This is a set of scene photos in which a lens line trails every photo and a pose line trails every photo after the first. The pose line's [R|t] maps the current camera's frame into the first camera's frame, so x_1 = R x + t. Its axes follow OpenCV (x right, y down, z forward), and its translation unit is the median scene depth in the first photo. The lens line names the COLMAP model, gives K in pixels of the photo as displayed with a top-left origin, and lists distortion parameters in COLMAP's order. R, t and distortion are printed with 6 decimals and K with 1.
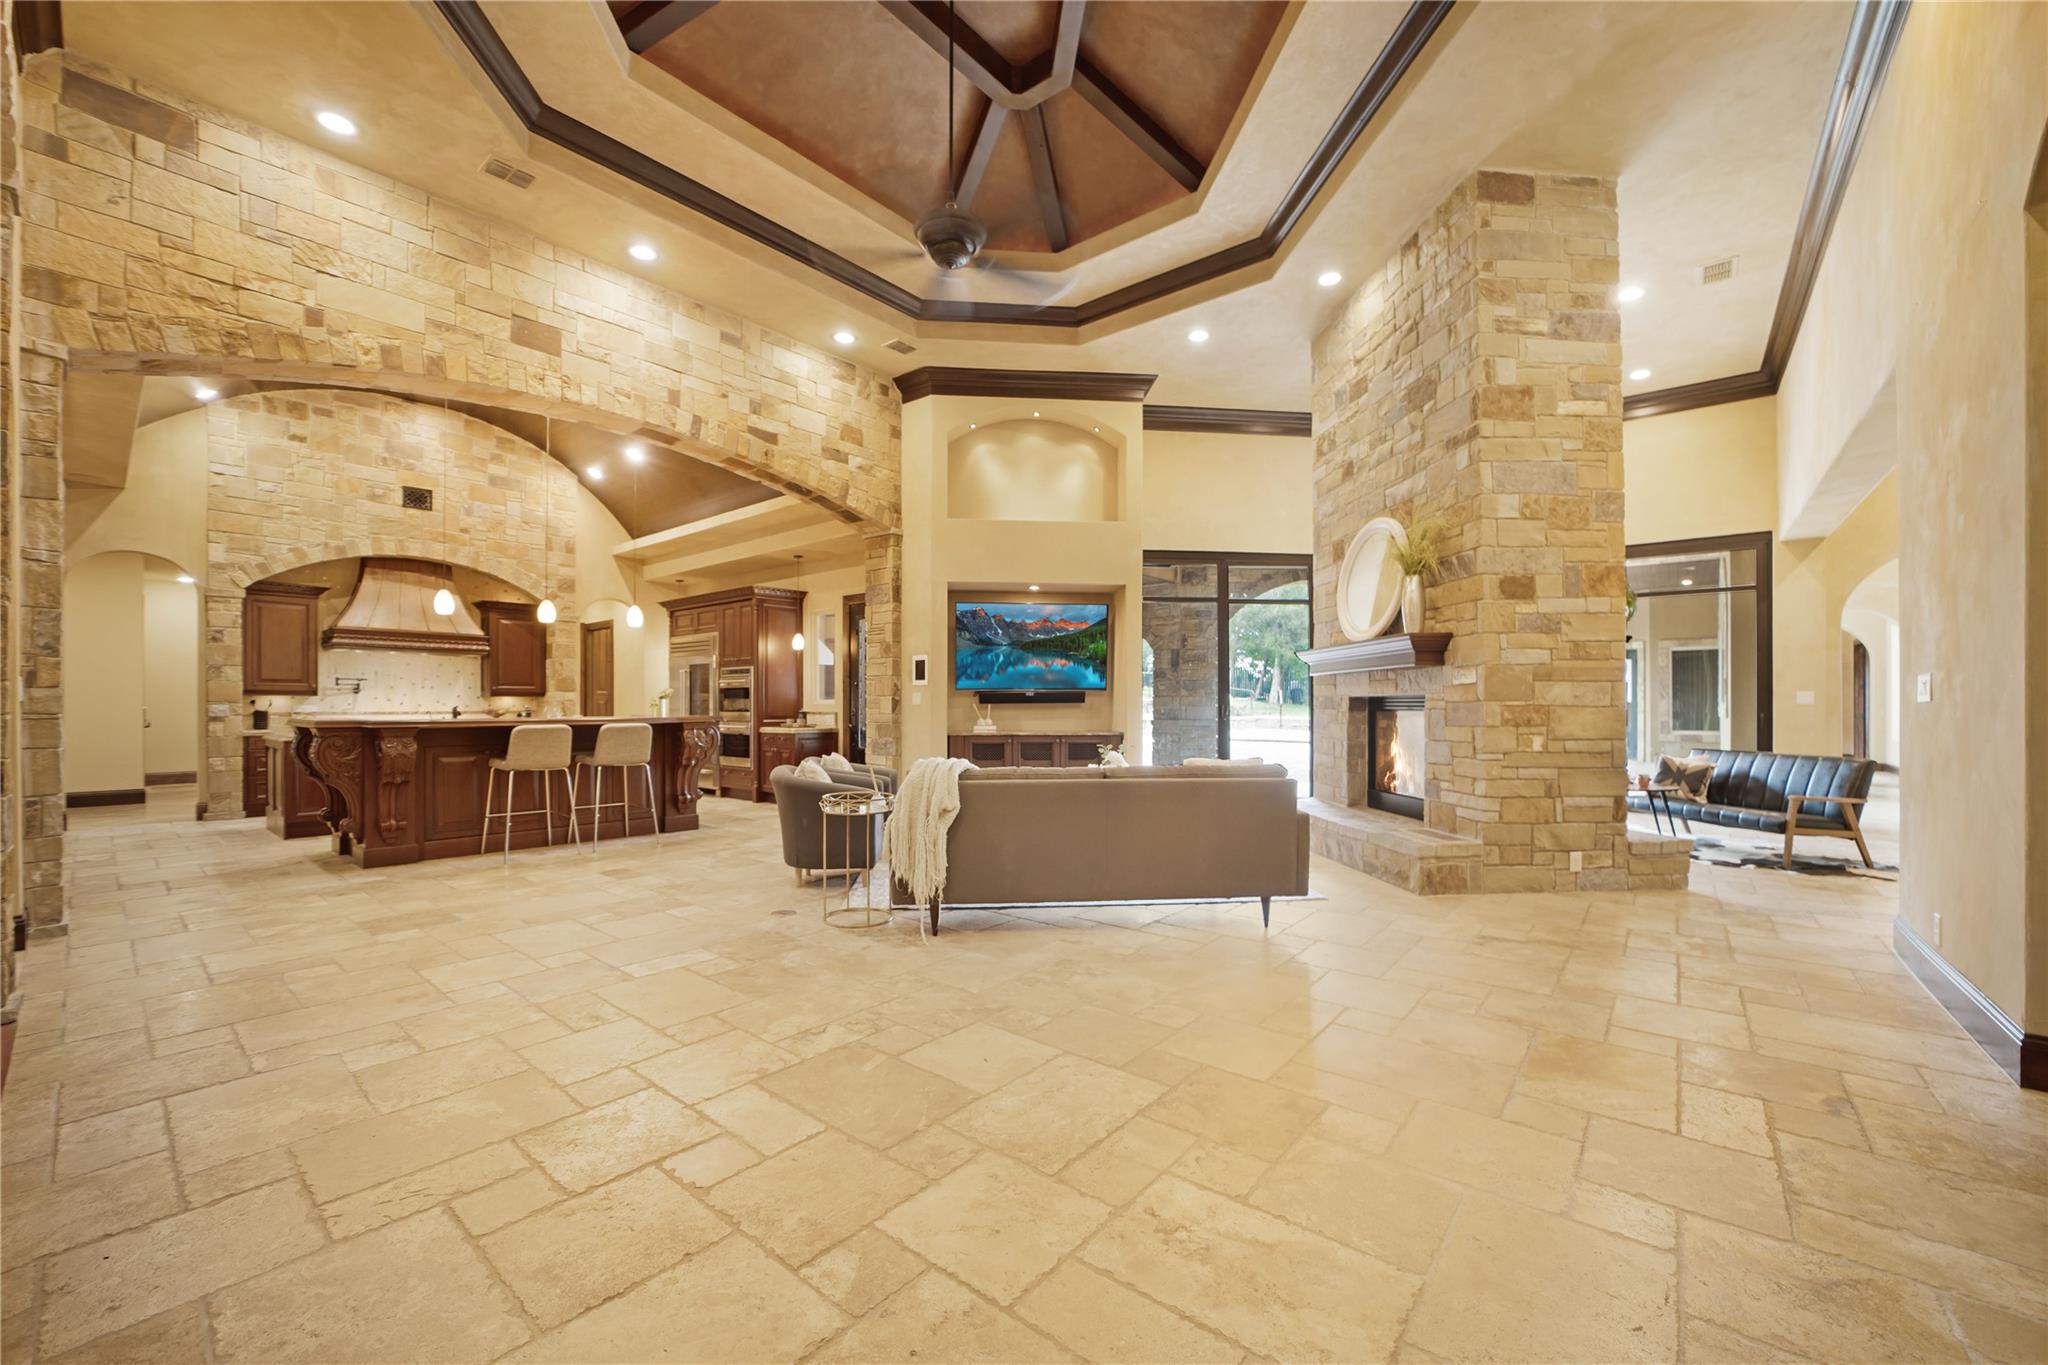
lens RADIAL K [[815.8, 0, 1026.5], [0, 815.8, 689.6], [0, 0, 1]] dist [-0.029589, 0.009359]
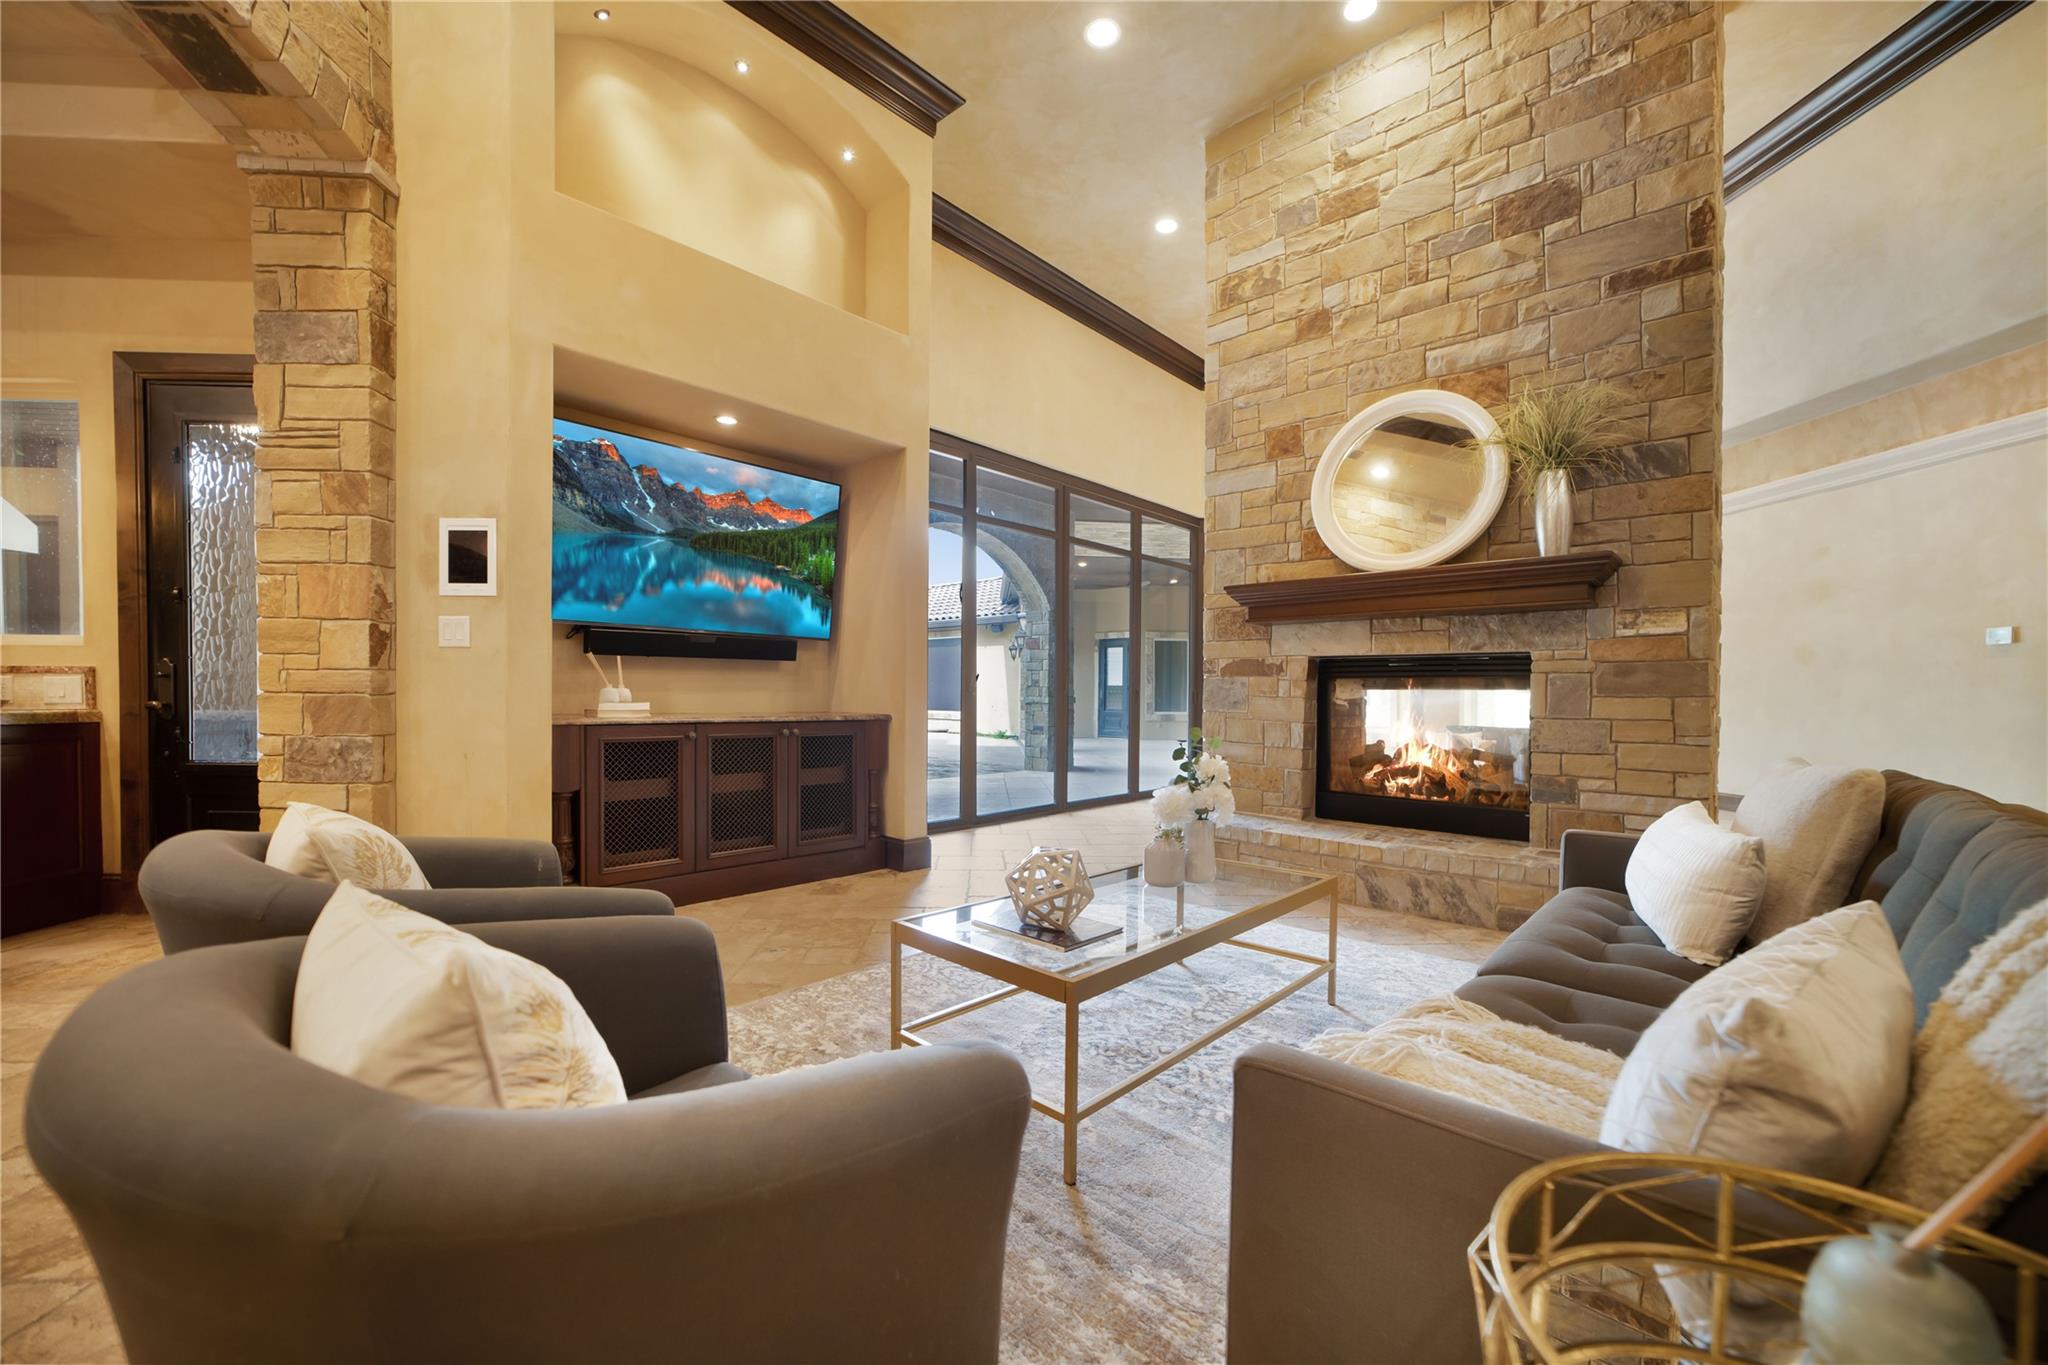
lens RADIAL K [[807.0, 0, 1026.6], [0, 807.0, 691.0], [0, 0, 1]] dist [-0.029702, 0.009153]
pose [[0.735094, 0.009686, 0.677896, -0.189360], [-0.020392, 0.999761, 0.007828, 0.029503], [-0.677658, -0.019578, 0.735116, 0.545818]]
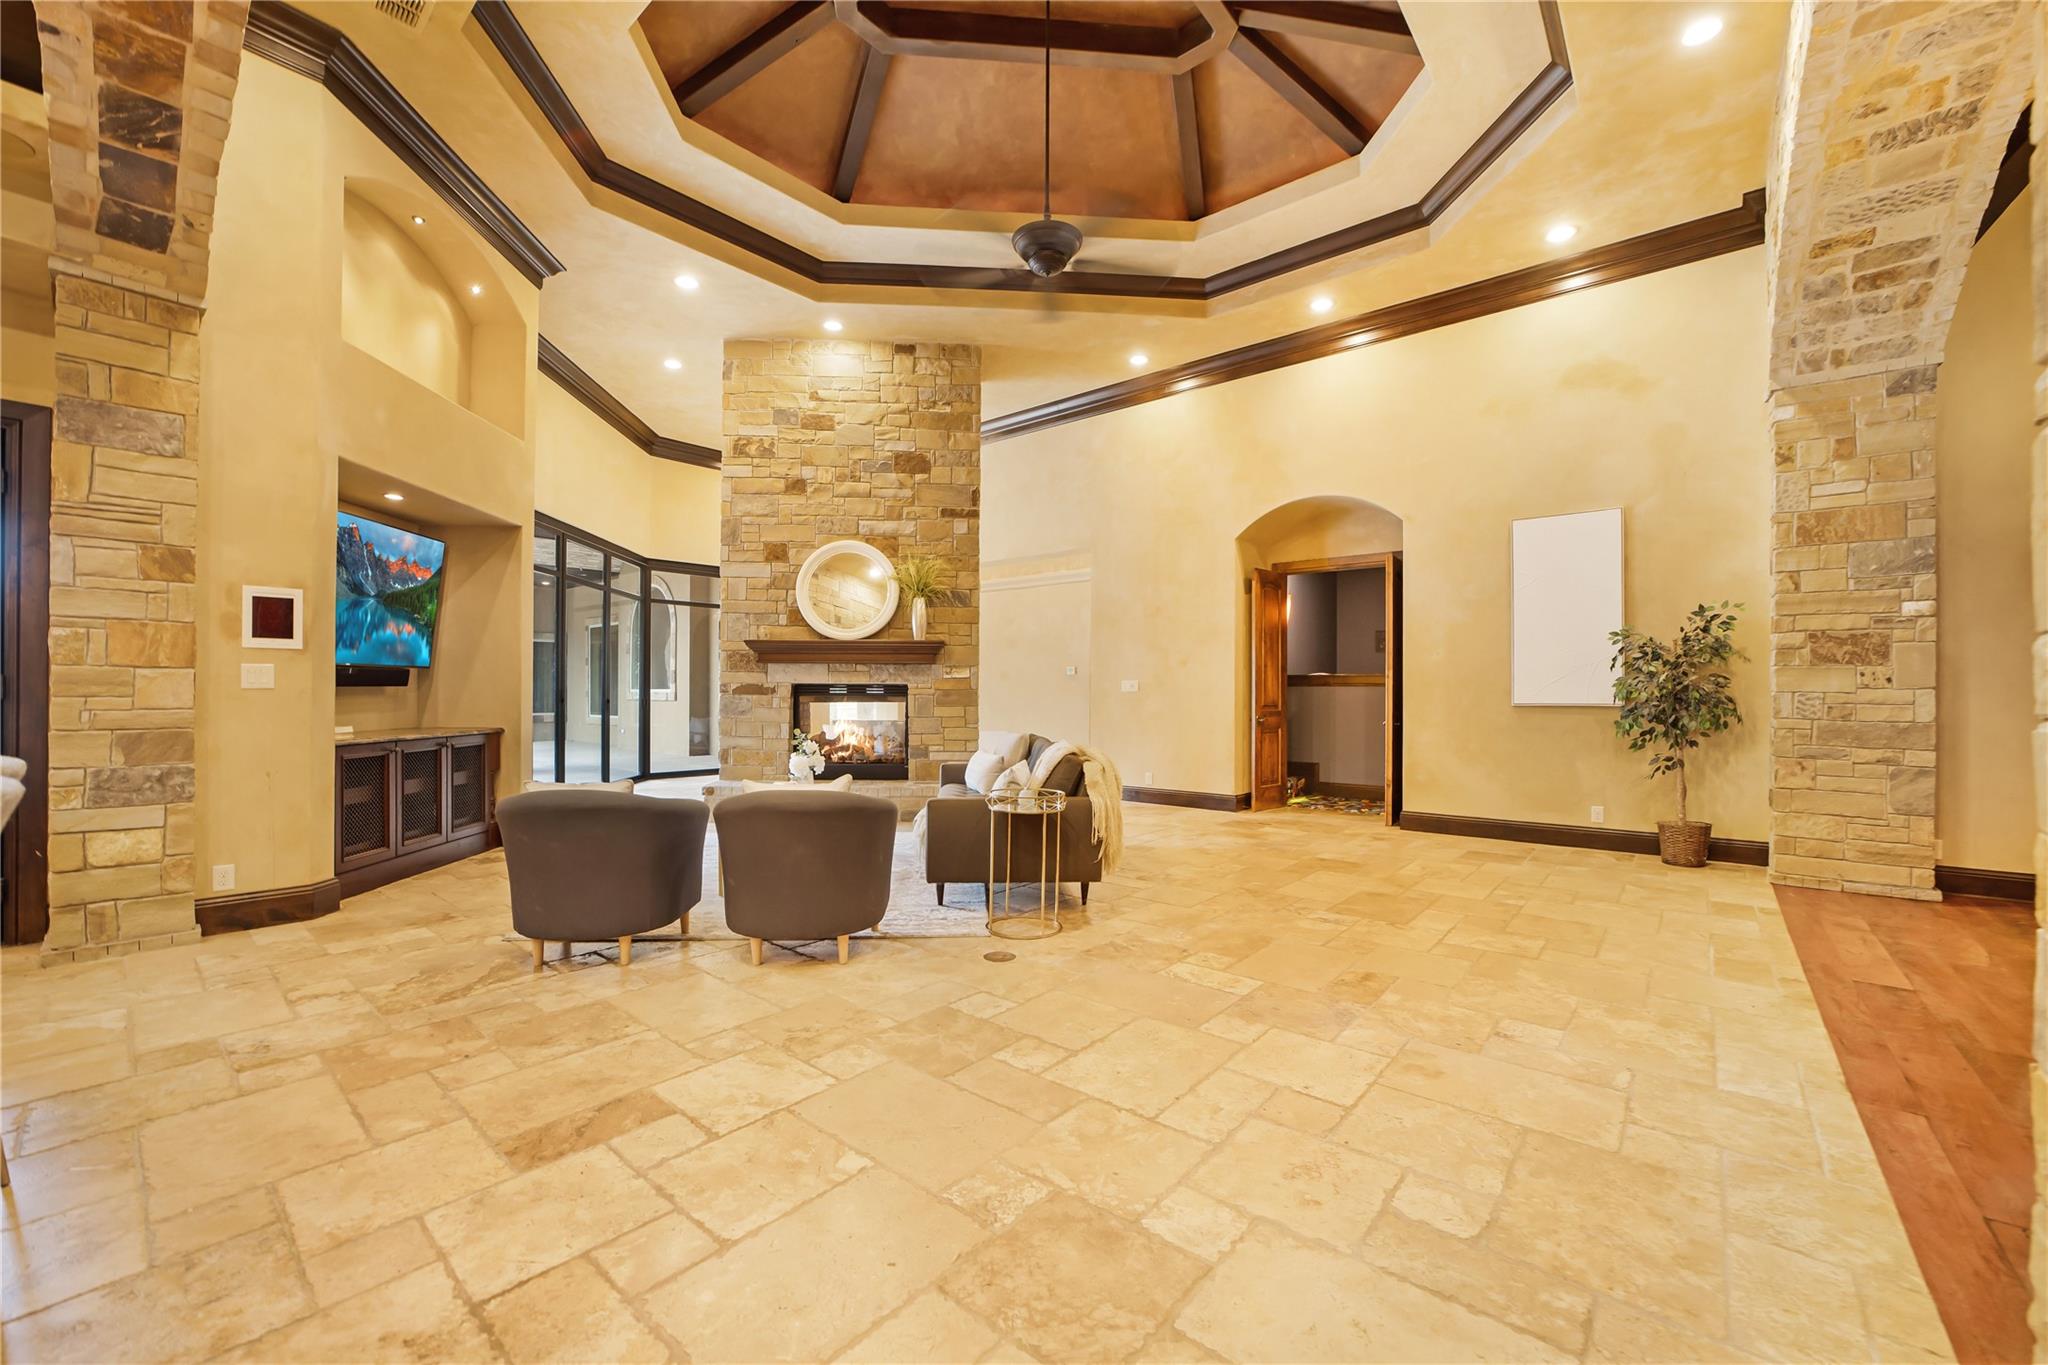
lens RADIAL K [[815.8, 0, 1026.5], [0, 815.8, 689.6], [0, 0, 1]] dist [-0.029589, 0.009359]
pose [[0.000368, 0.001556, 0.999999, -0.611004], [-0.019346, 0.999812, -0.001548, 0.009630], [-0.999813, -0.019345, 0.000398, 0.549793]]
